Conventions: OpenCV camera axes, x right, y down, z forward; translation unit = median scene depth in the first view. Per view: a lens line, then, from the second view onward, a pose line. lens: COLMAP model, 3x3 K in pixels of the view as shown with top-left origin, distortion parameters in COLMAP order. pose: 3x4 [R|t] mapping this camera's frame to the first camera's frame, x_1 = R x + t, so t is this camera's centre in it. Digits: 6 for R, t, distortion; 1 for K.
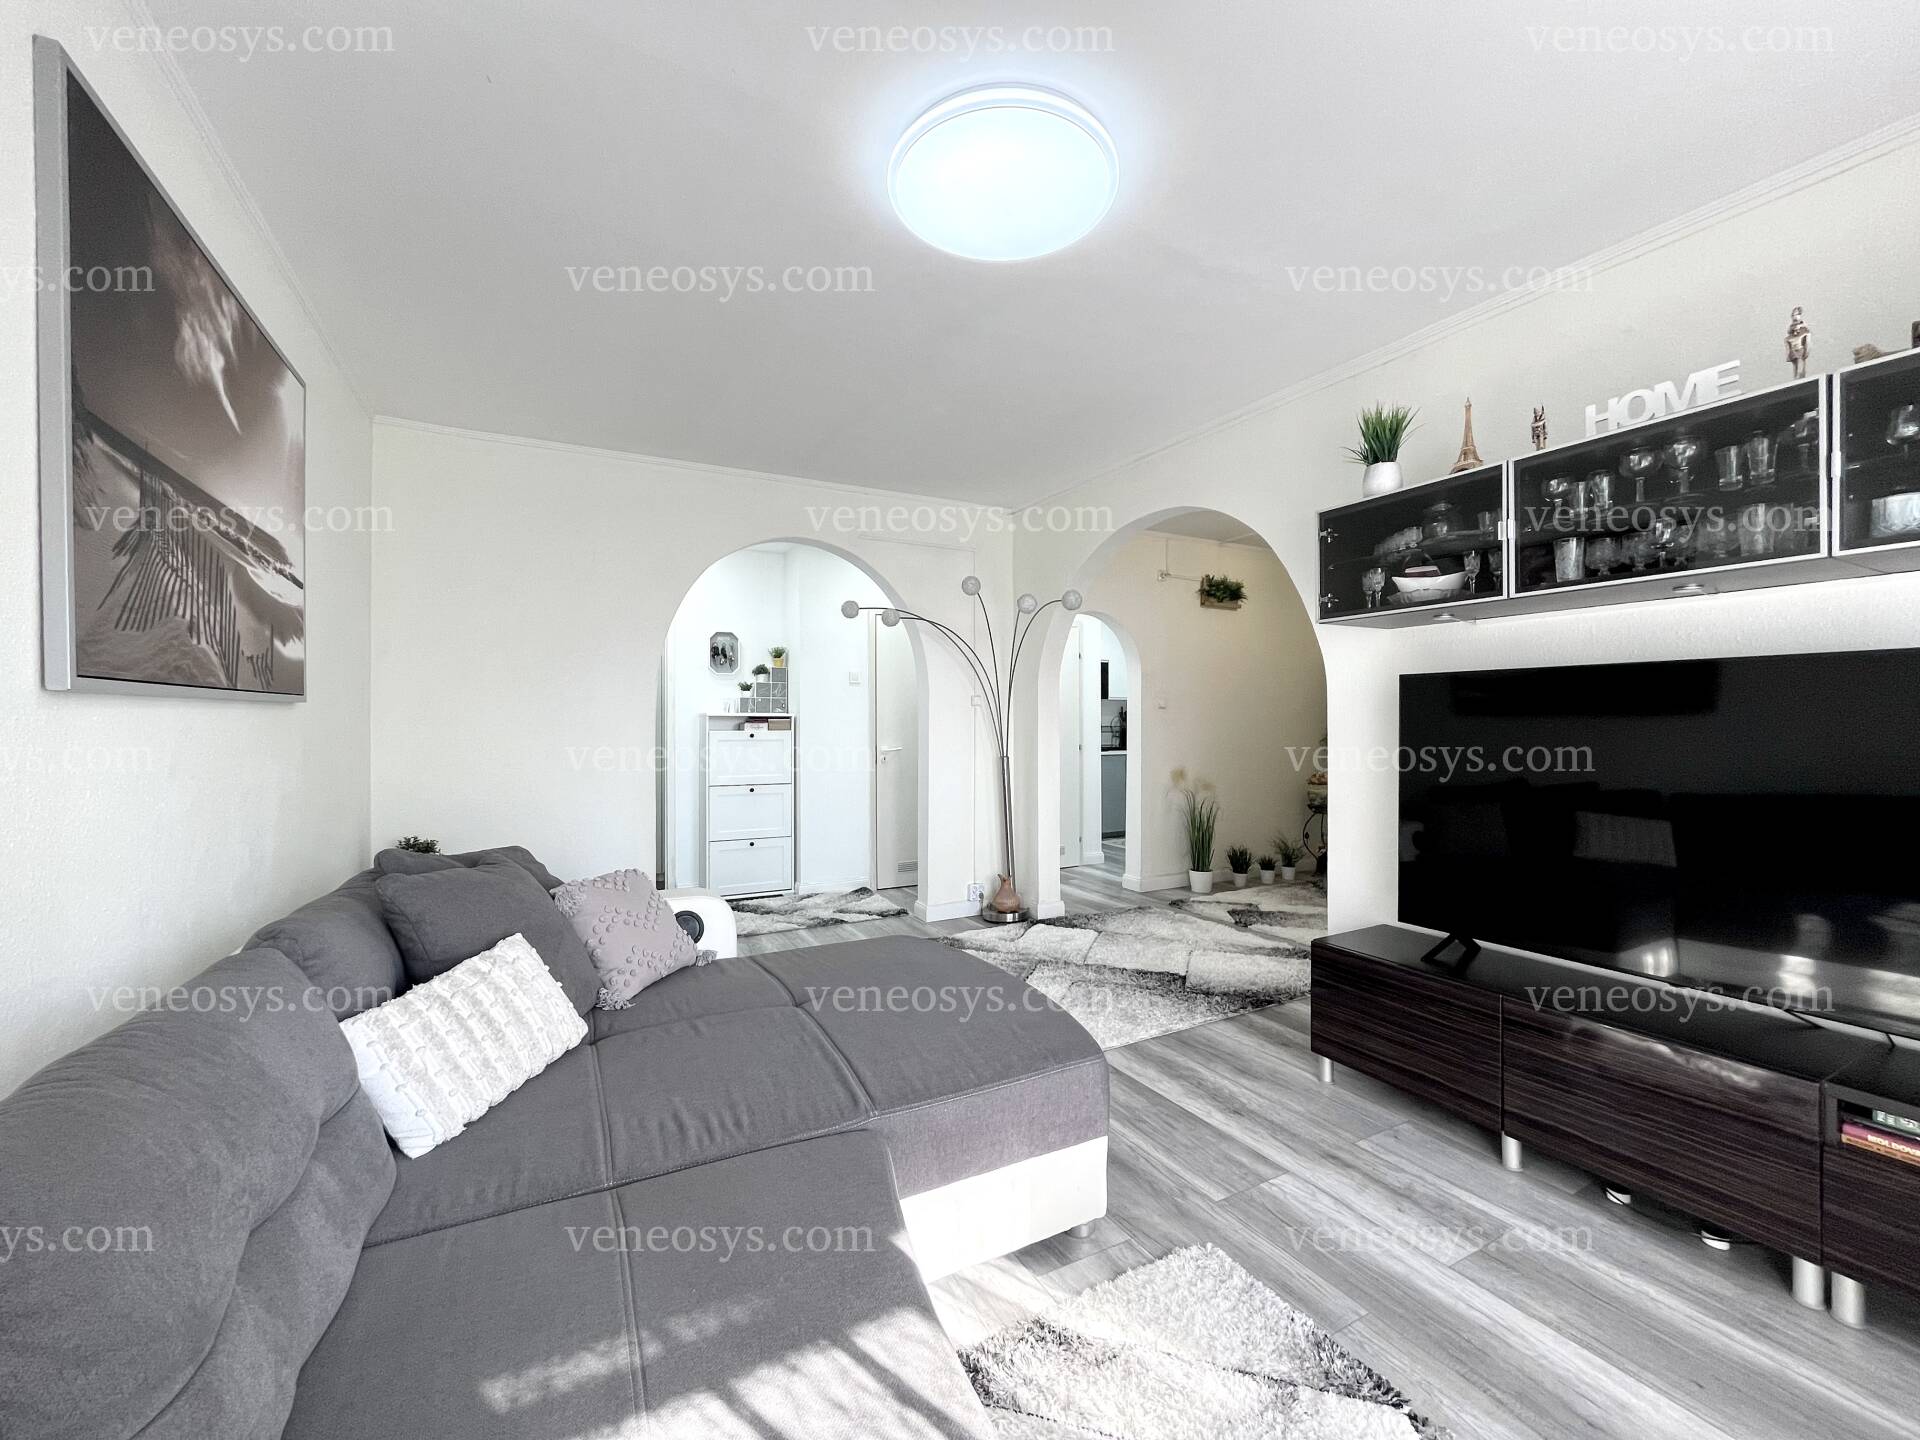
lens RADIAL K [[776.7, 0, 952.5], [0, 776.7, 723.7], [0, 0, 1]] dist [-0.003397, -0.000006]
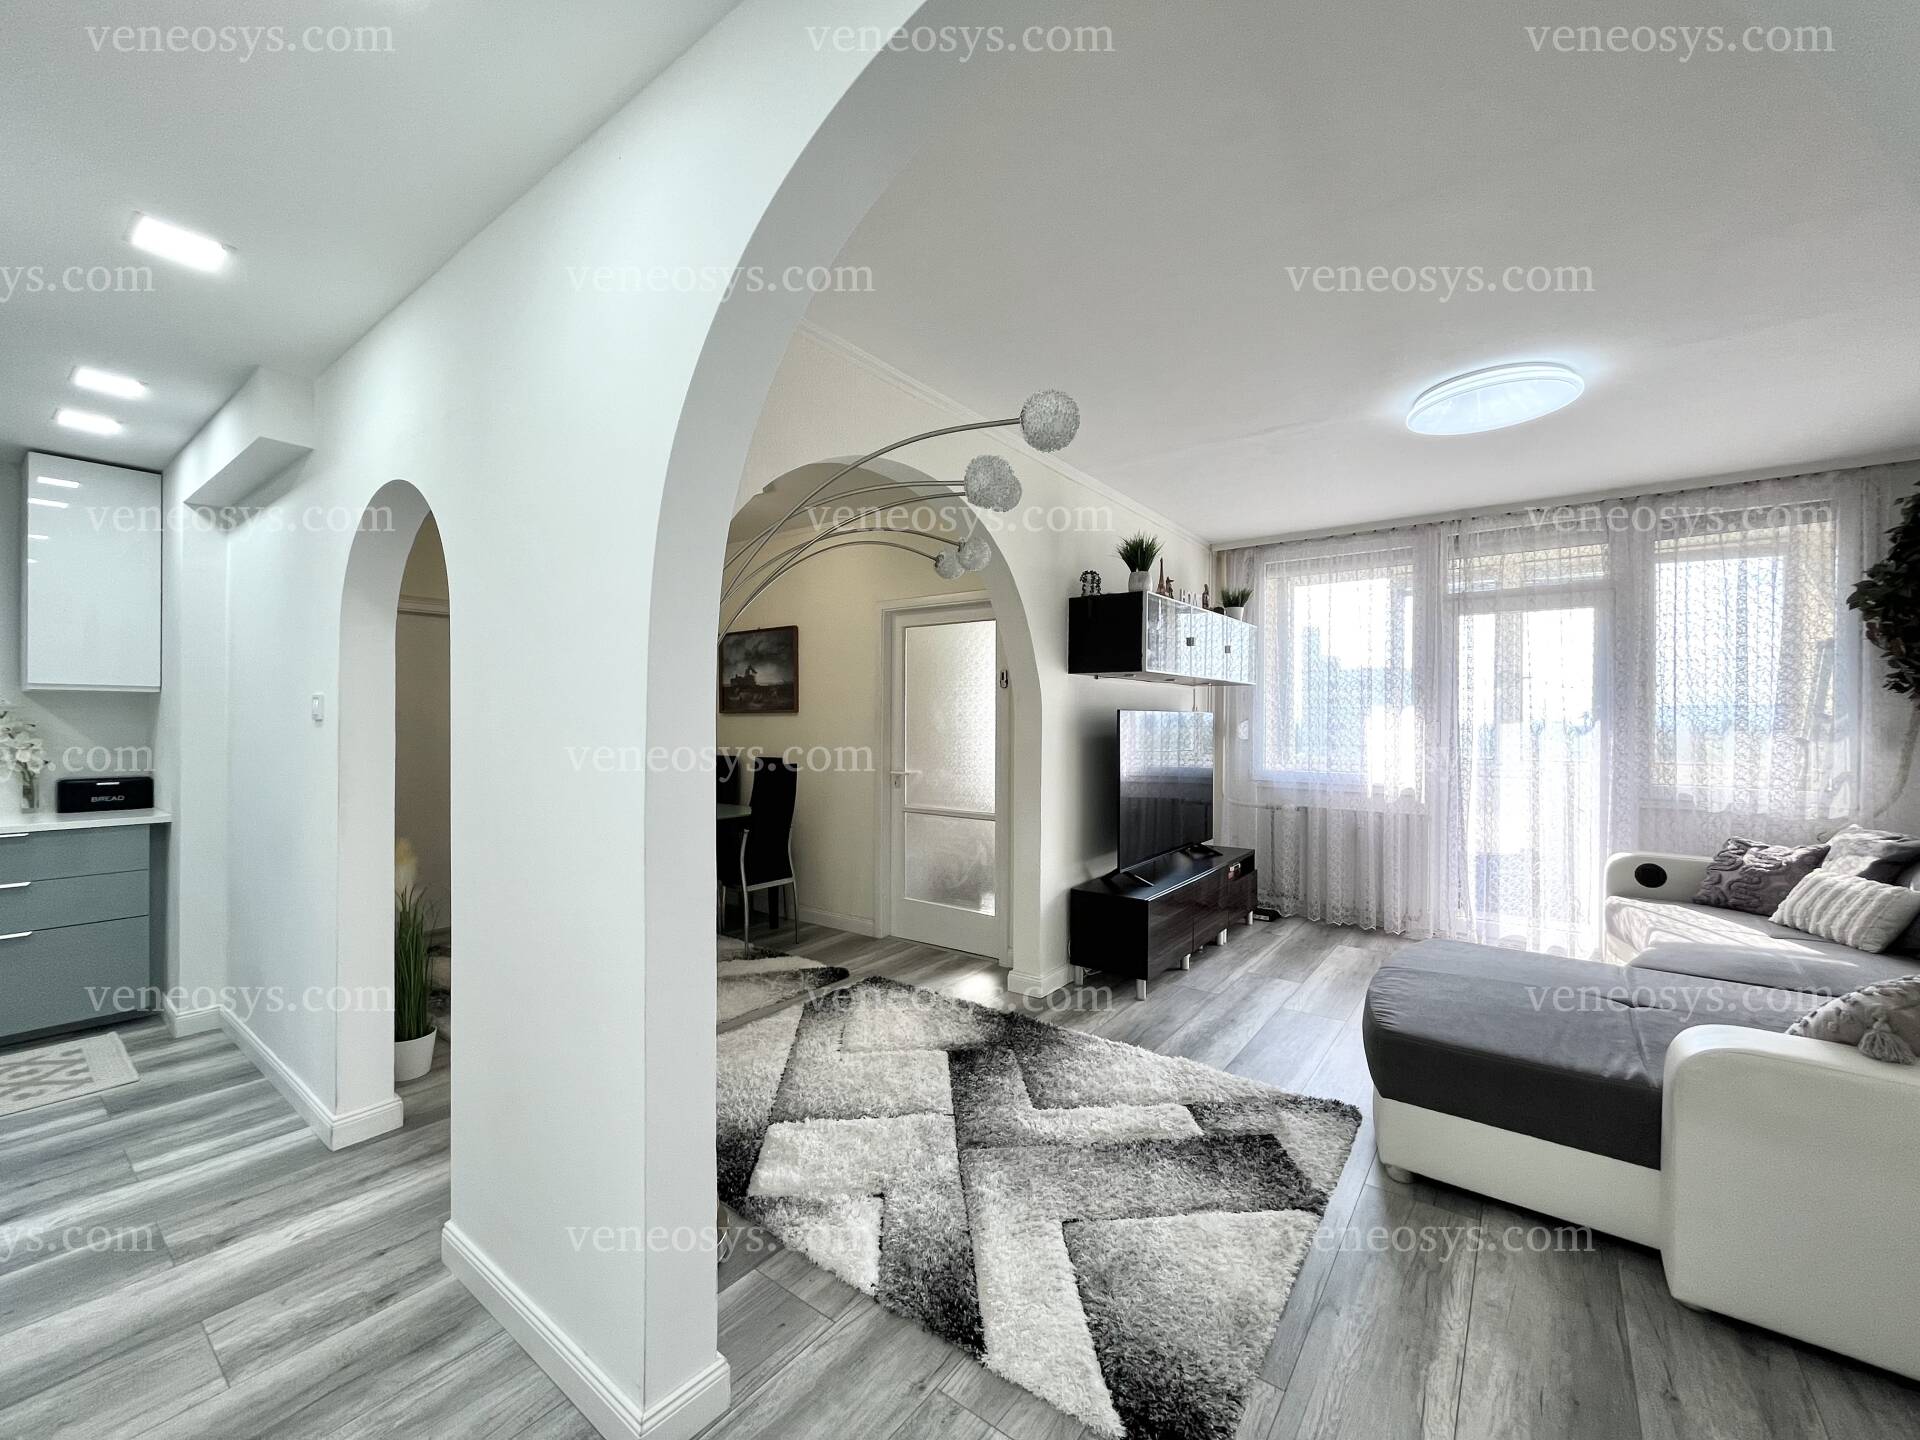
lens RADIAL K [[776.7, 0, 954.7], [0, 776.7, 722.6], [0, 0, 1]] dist [-0.003397, -0.000006]
pose [[-0.421306, -0.000900, 0.906918, -0.358061], [0.001471, 0.999998, 0.001676, -0.022501], [-0.906917, 0.002041, -0.421304, 1.050463]]
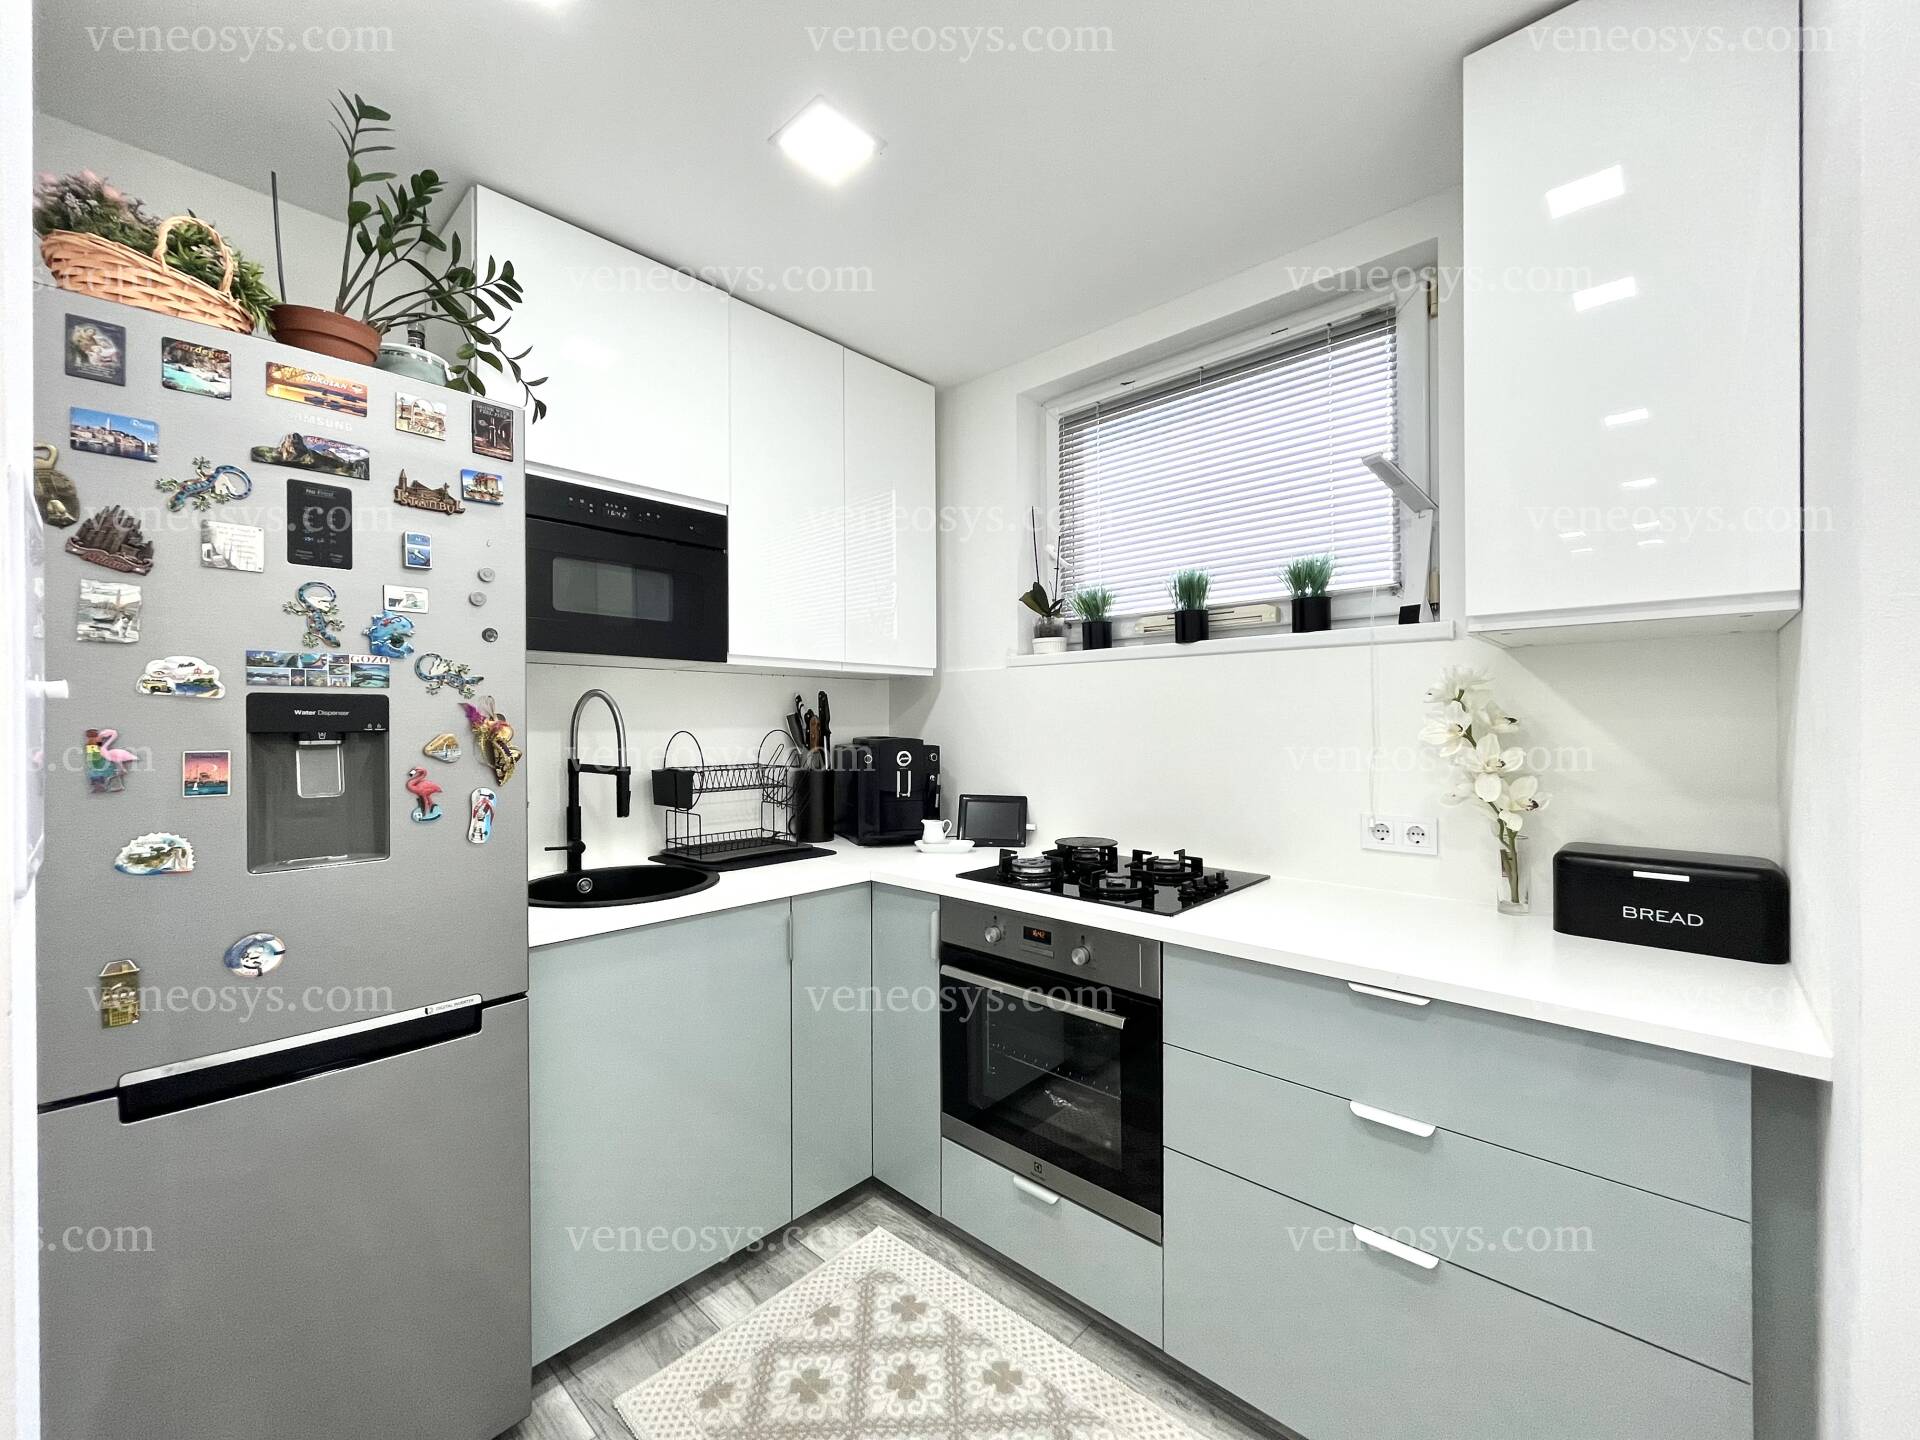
lens RADIAL K [[776.7, 0, 941.8], [0, 776.7, 723.9], [0, 0, 1]] dist [-0.003397, -0.000006]
pose [[0.947761, -0.007300, 0.318897, 0.324207], [0.008369, 0.999963, -0.001981, -0.019389], [-0.318871, 0.004546, 0.947787, 1.294721]]
